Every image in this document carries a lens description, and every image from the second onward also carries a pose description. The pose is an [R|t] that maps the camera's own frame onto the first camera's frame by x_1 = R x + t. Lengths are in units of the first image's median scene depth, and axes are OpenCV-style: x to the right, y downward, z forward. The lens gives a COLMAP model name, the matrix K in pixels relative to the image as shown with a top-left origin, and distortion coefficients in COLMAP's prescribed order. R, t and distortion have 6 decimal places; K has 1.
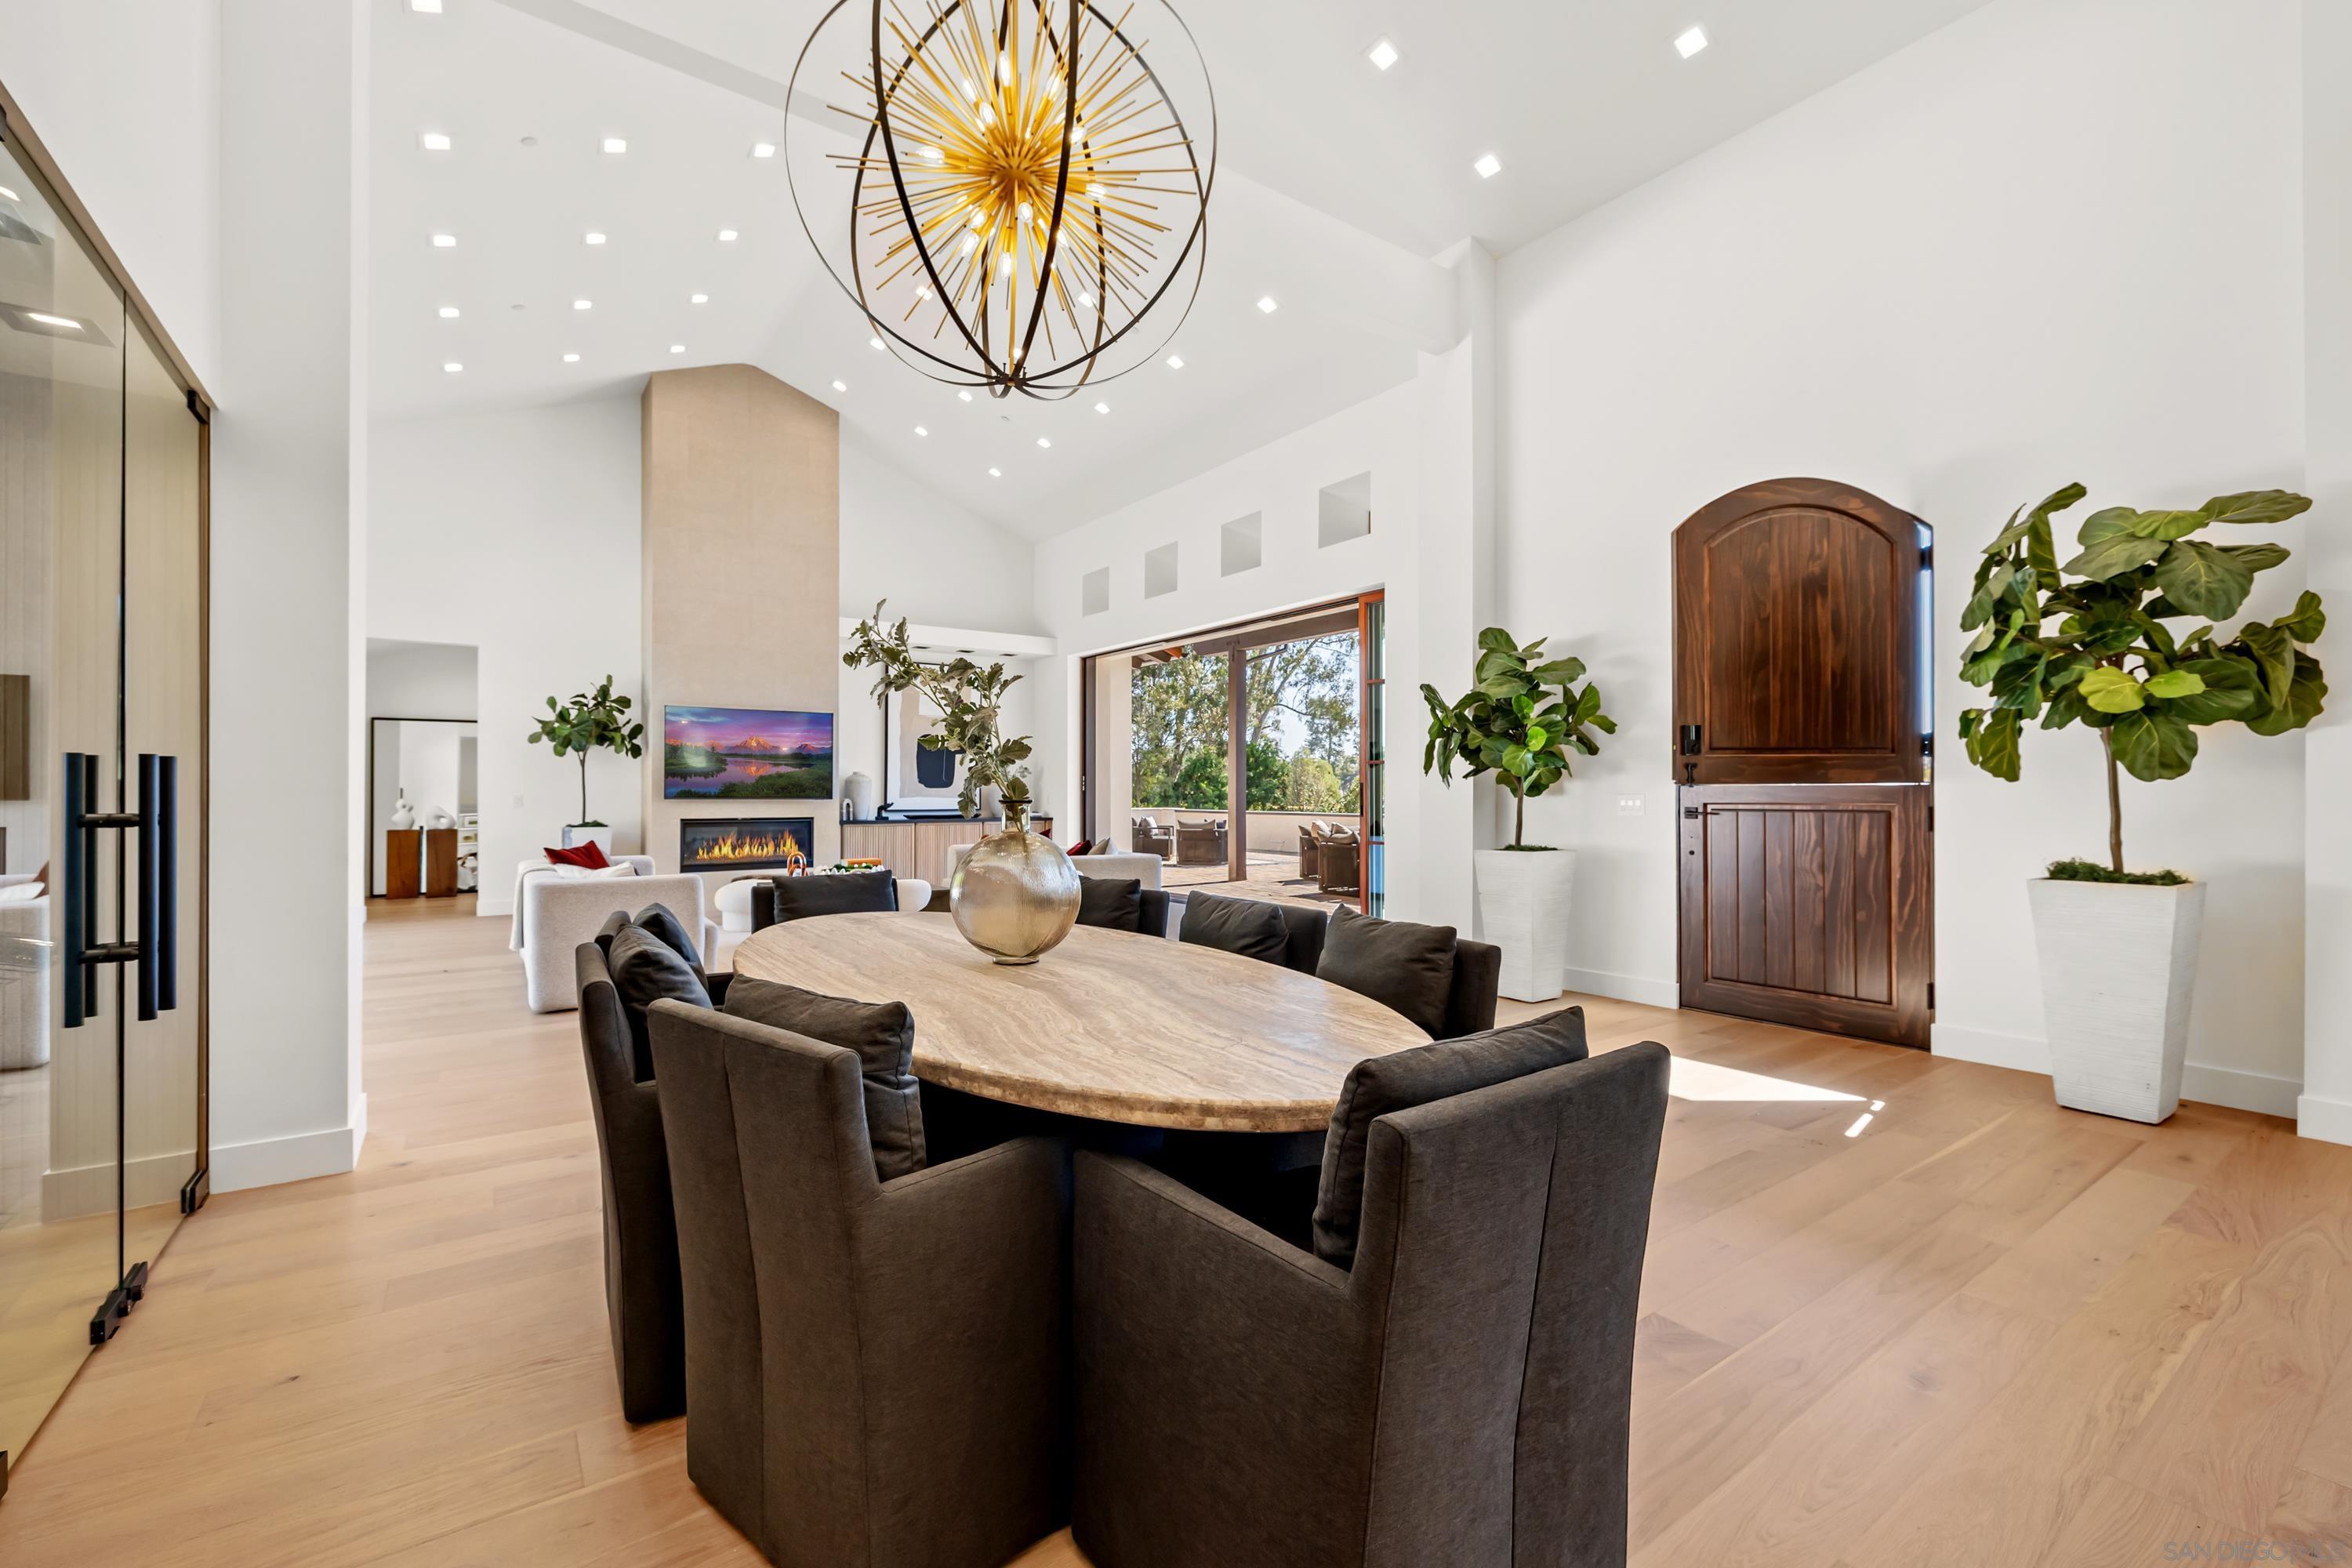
lens RADIAL K [[1001.0, 0, 1174.6], [0, 1001.0, 783.1], [0, 0, 1]] dist [0.001462, -0.000253]
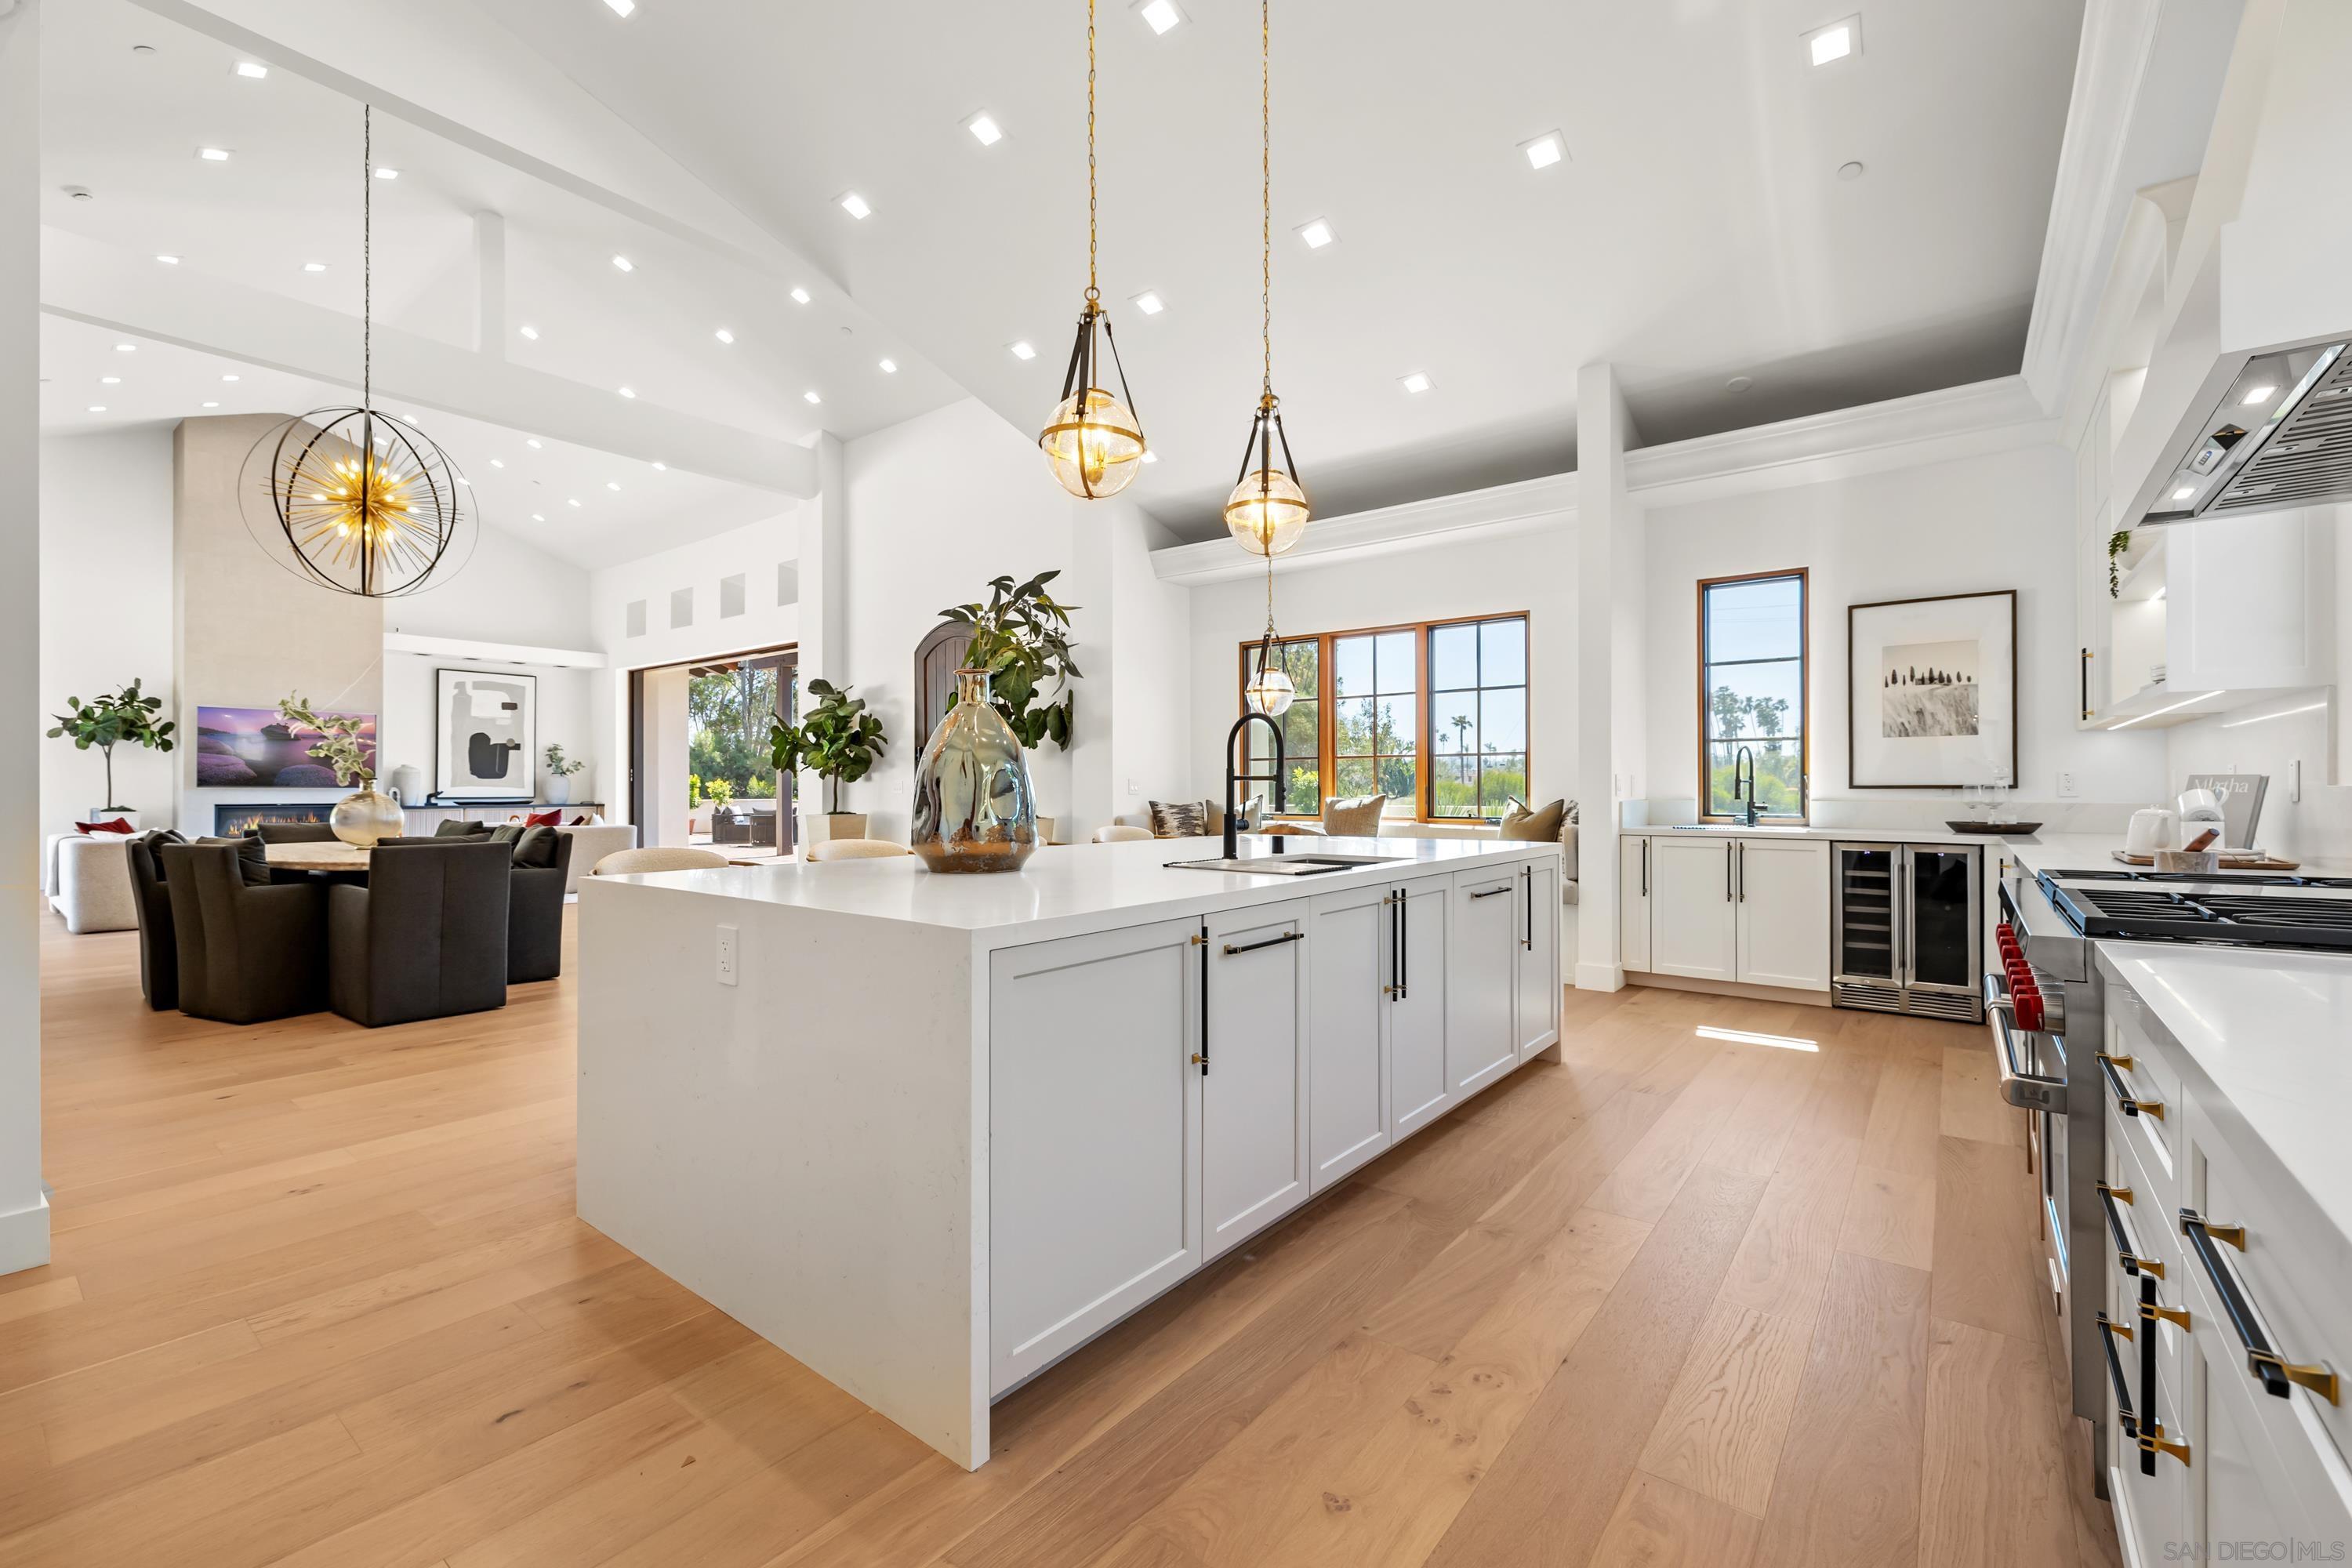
lens RADIAL K [[1001.0, 0, 1179.2], [0, 1001.0, 780.2], [0, 0, 1]] dist [0.001462, -0.000253]
pose [[0.957272, 0.000600, 0.289189, 0.242739], [-0.001417, 0.999996, 0.002615, 0.003342], [-0.289186, -0.002913, 0.957269, -0.438685]]
